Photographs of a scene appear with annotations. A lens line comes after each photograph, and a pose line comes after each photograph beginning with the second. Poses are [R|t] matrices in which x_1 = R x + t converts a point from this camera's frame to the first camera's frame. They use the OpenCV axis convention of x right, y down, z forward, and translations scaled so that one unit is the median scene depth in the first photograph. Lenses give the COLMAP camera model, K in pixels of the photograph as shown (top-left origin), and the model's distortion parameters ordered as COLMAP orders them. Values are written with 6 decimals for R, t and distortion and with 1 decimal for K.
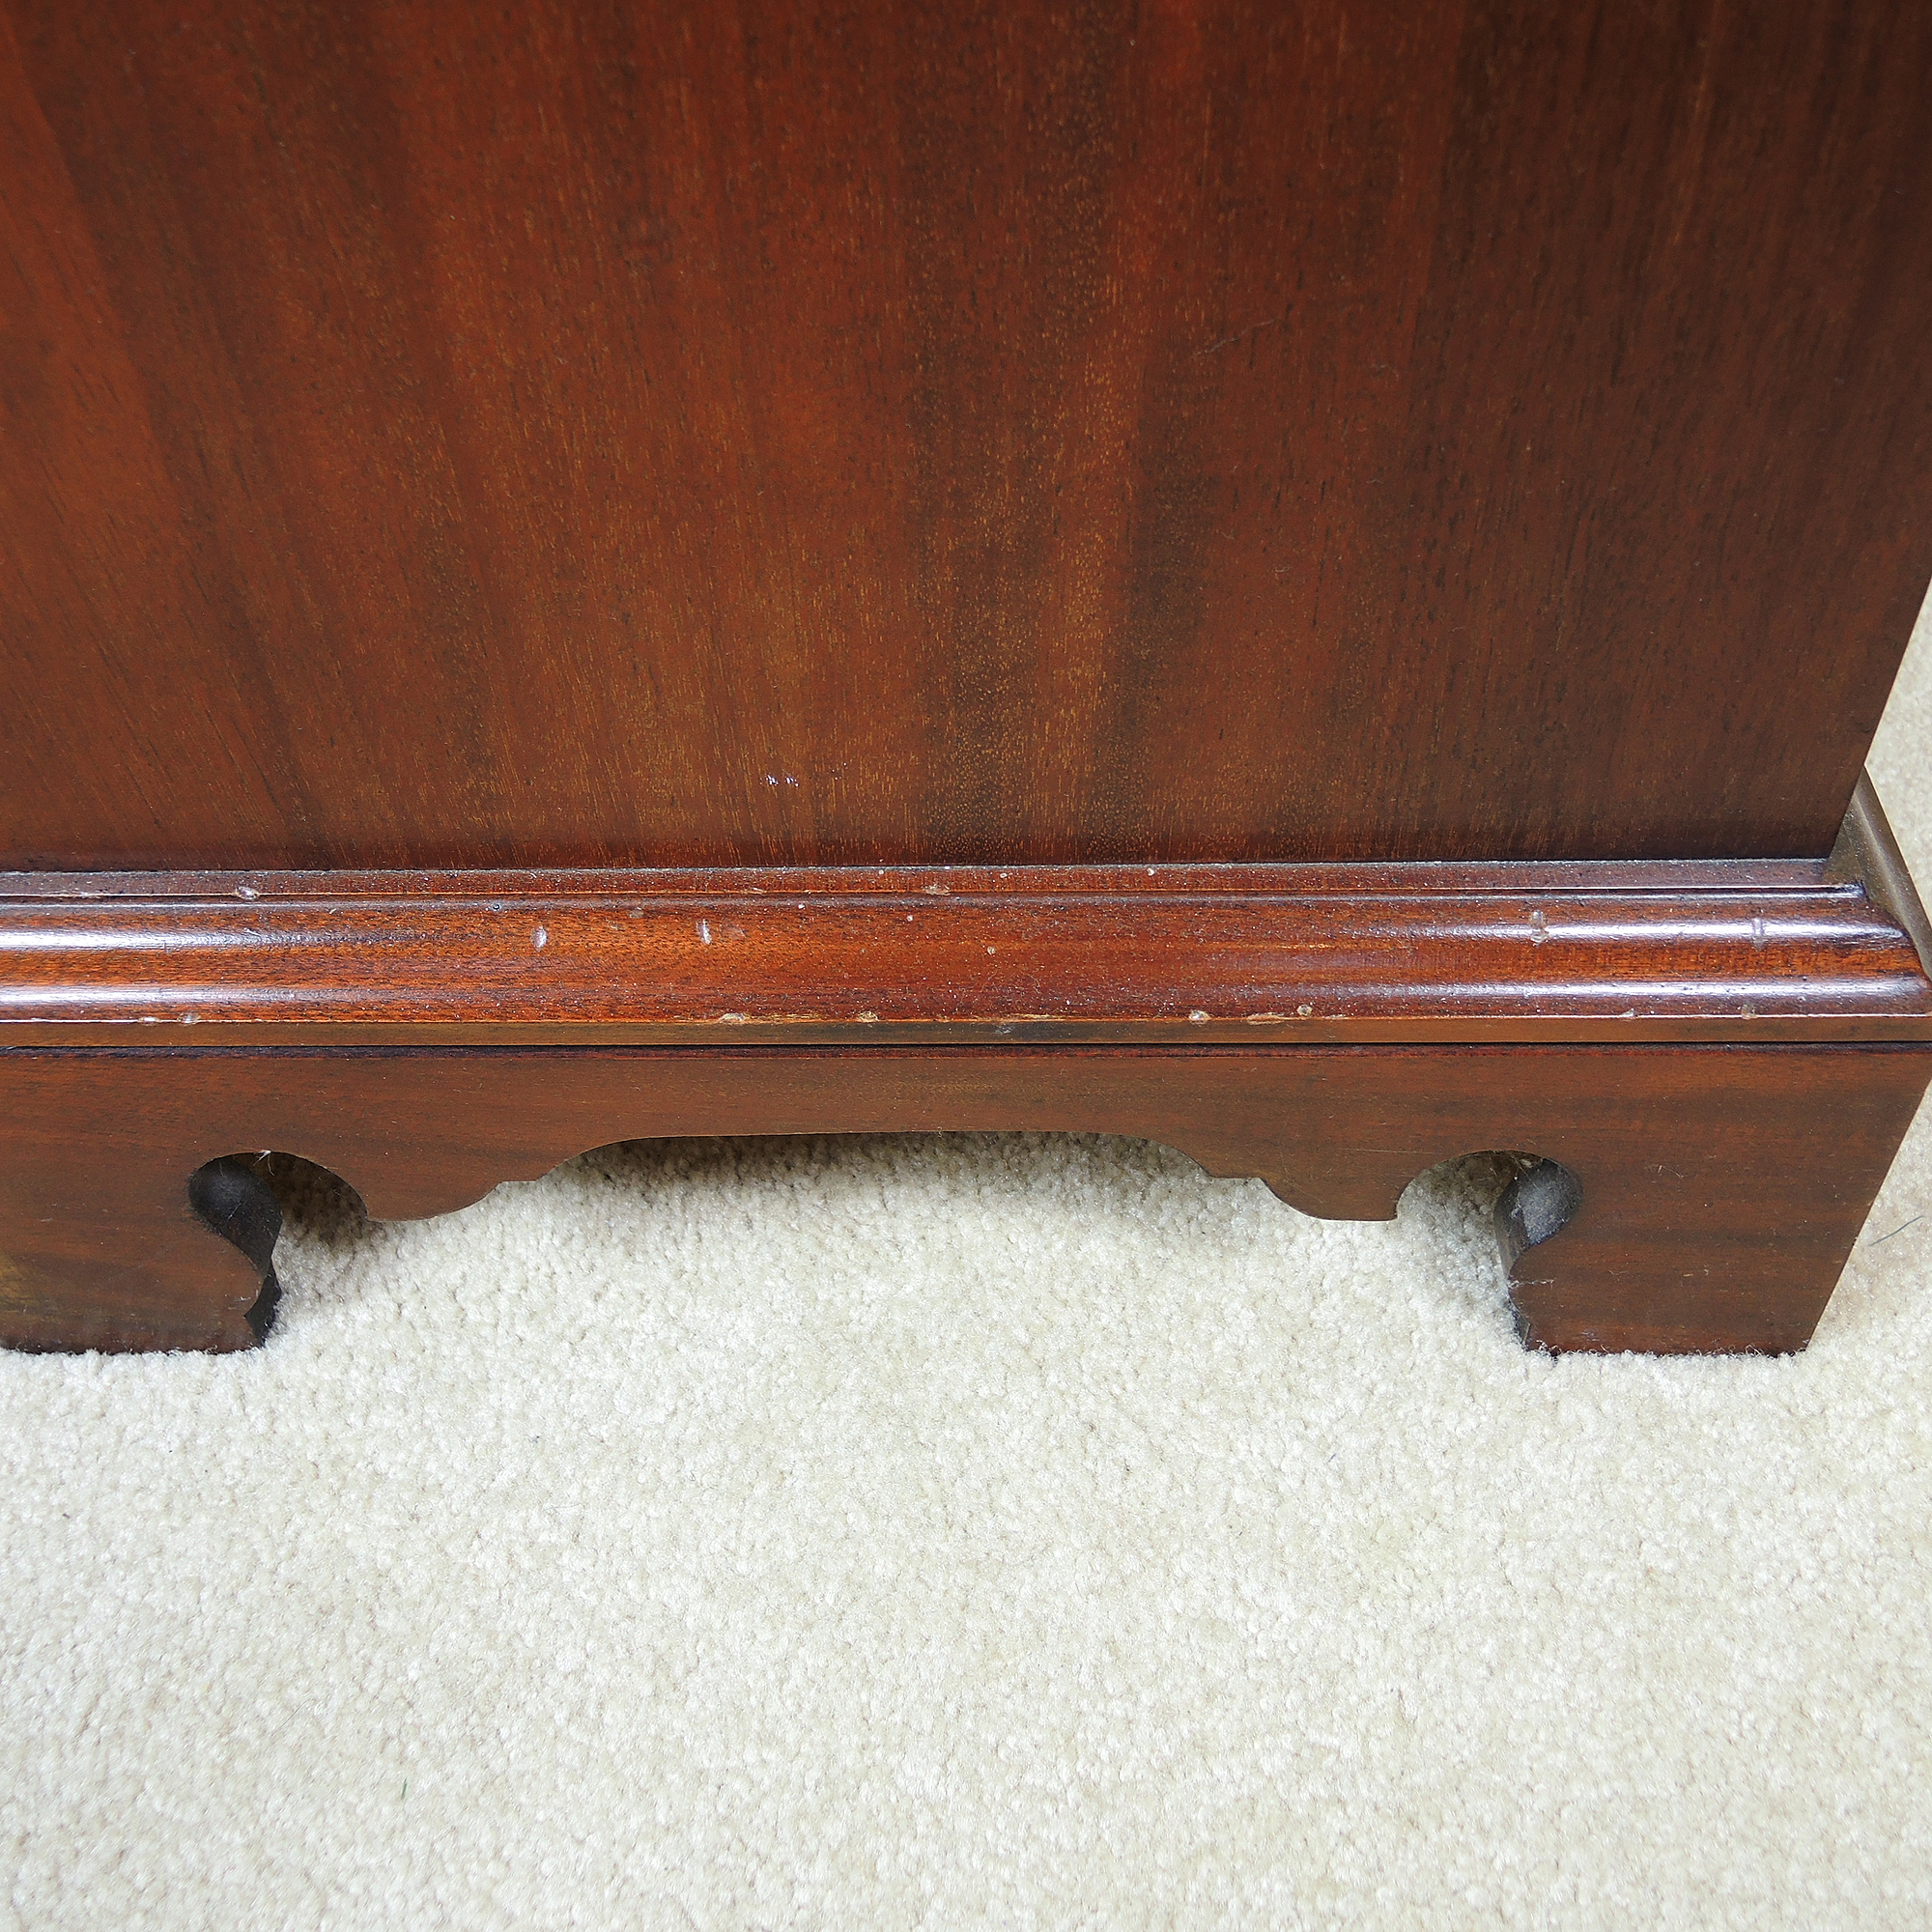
lens RADIAL K [[2163.7, 0, 952.0], [0, 2163.7, 967.1], [0, 0, 1]] dist [-0.010310, -0.006227]
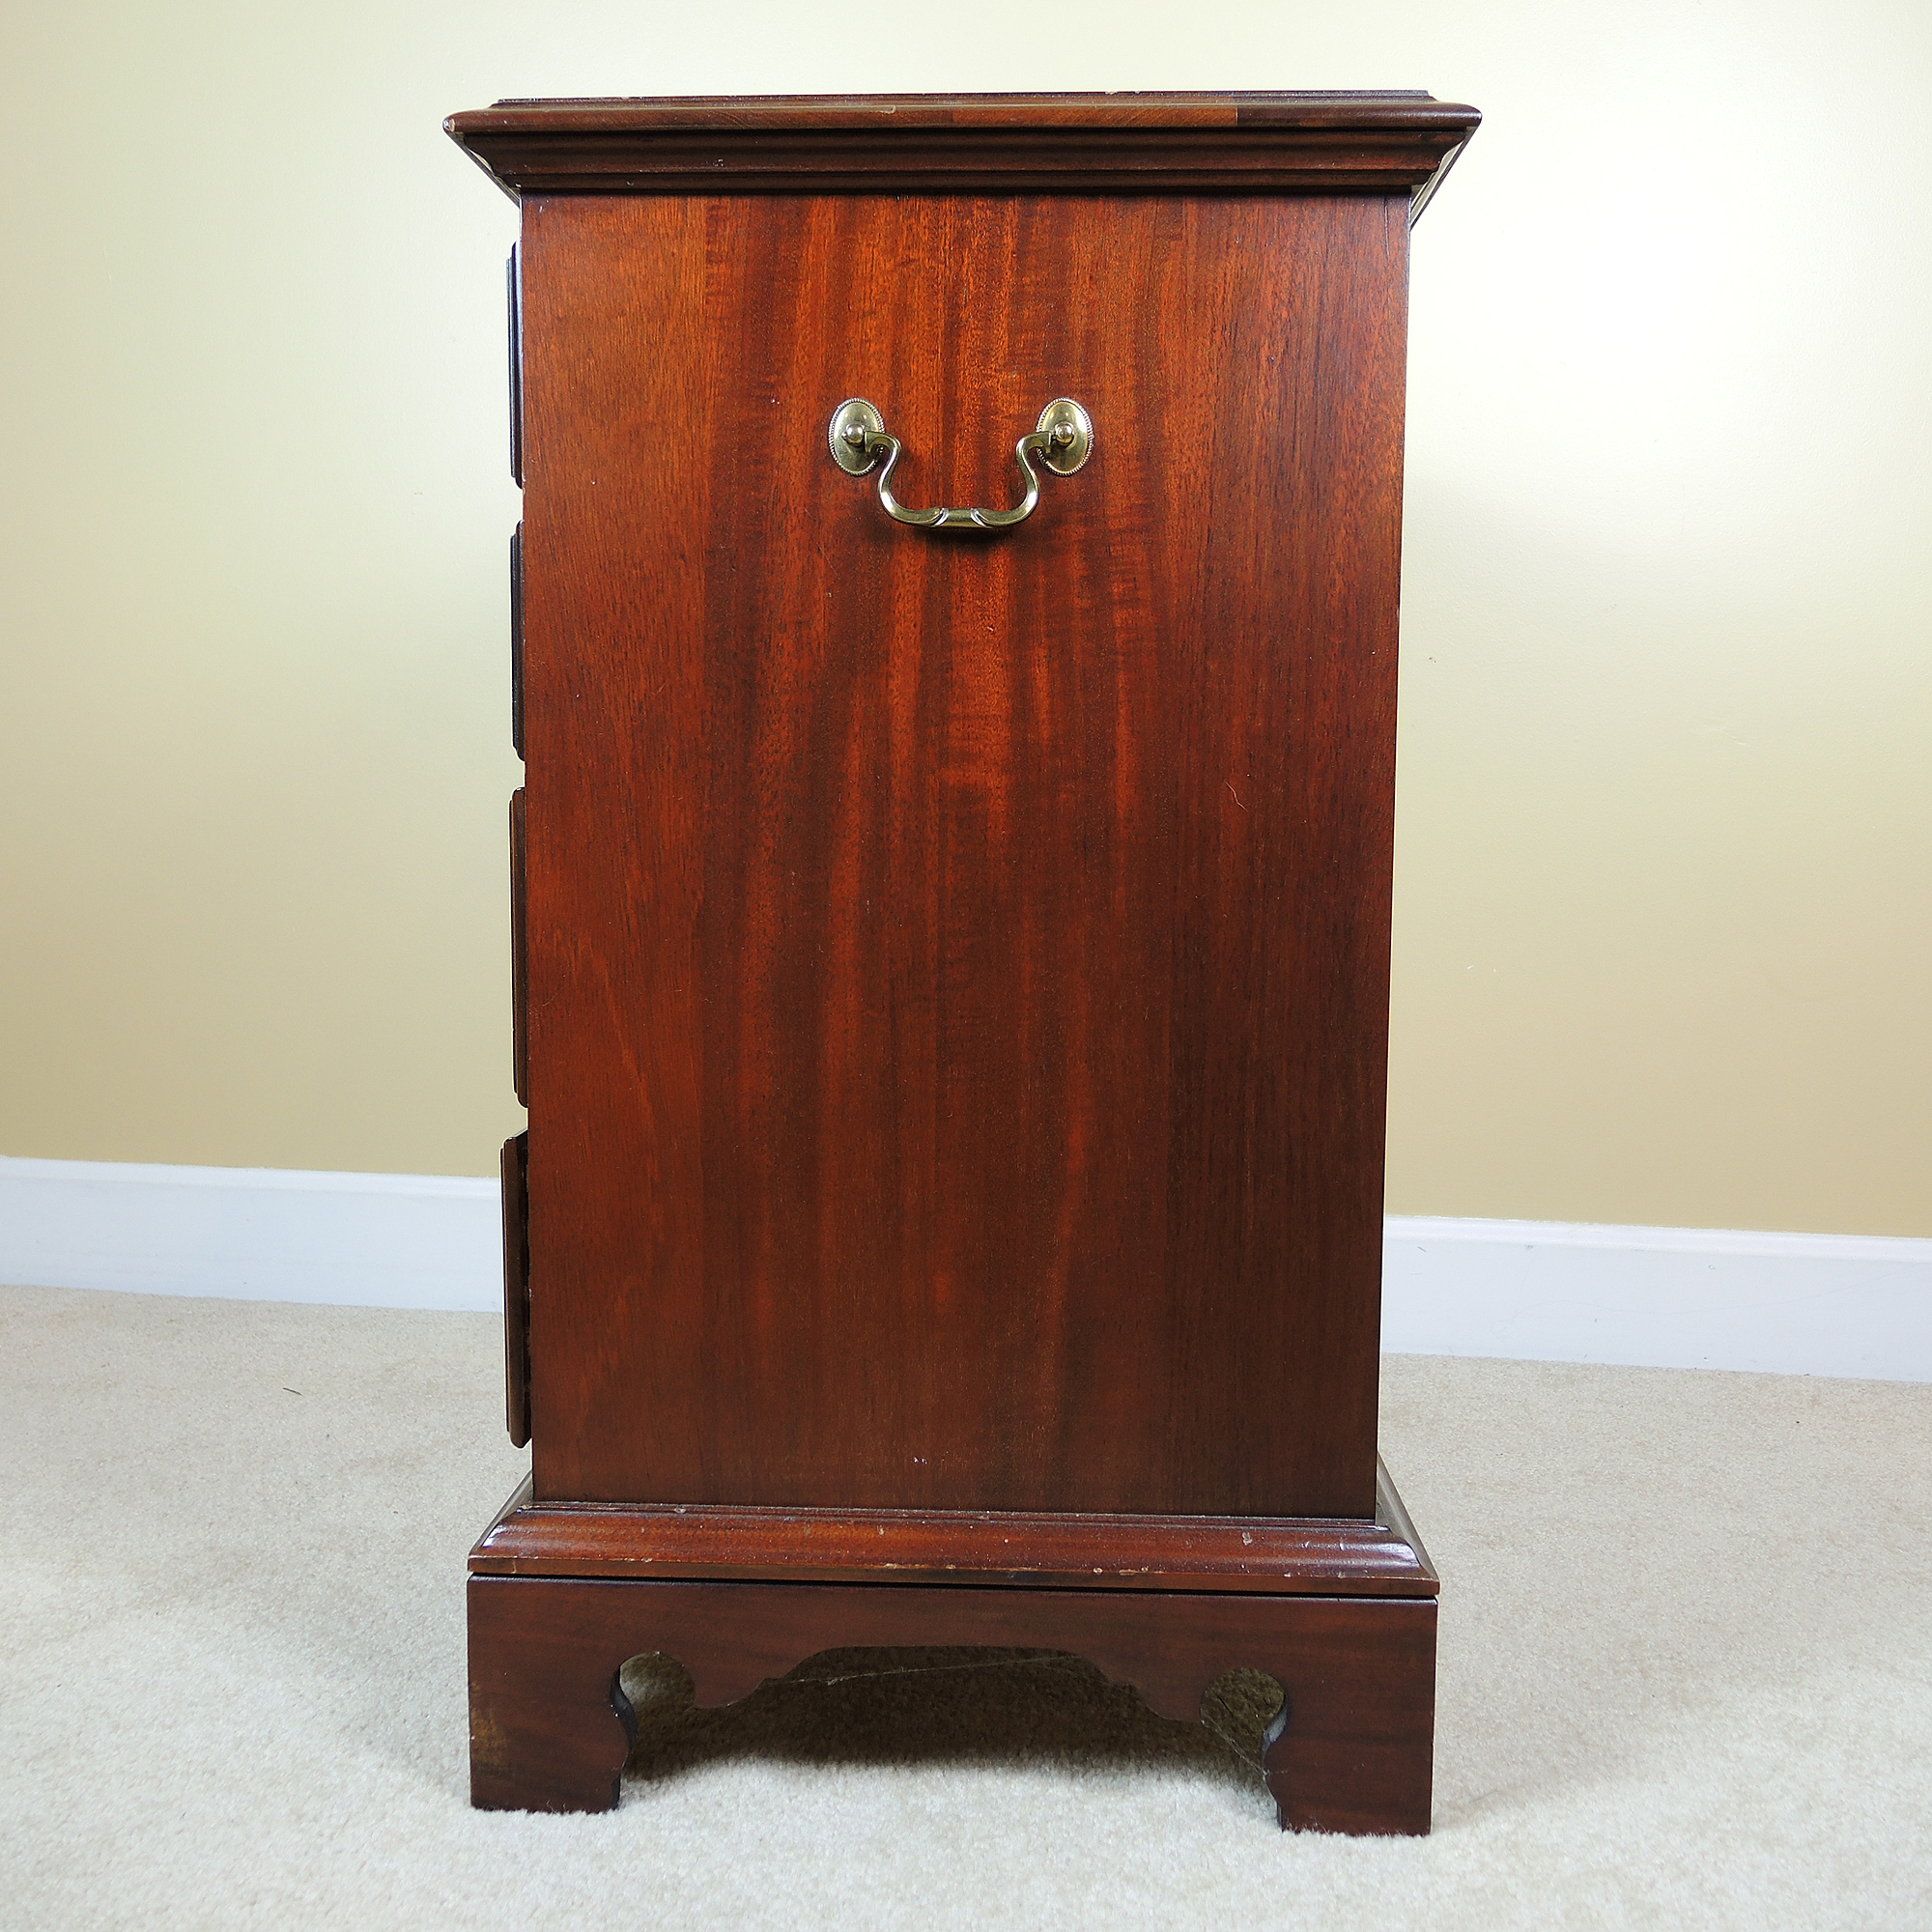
lens RADIAL K [[2290.6, 0, 907.0], [0, 2290.6, 966.7], [0, 0, 1]] dist [-0.021148, -0.022941]
pose [[0.998435, 0.035201, -0.043451, -0.003257], [-0.055310, 0.736175, -0.674527, 1.165361], [0.008244, 0.675875, 0.736970, -1.167997]]
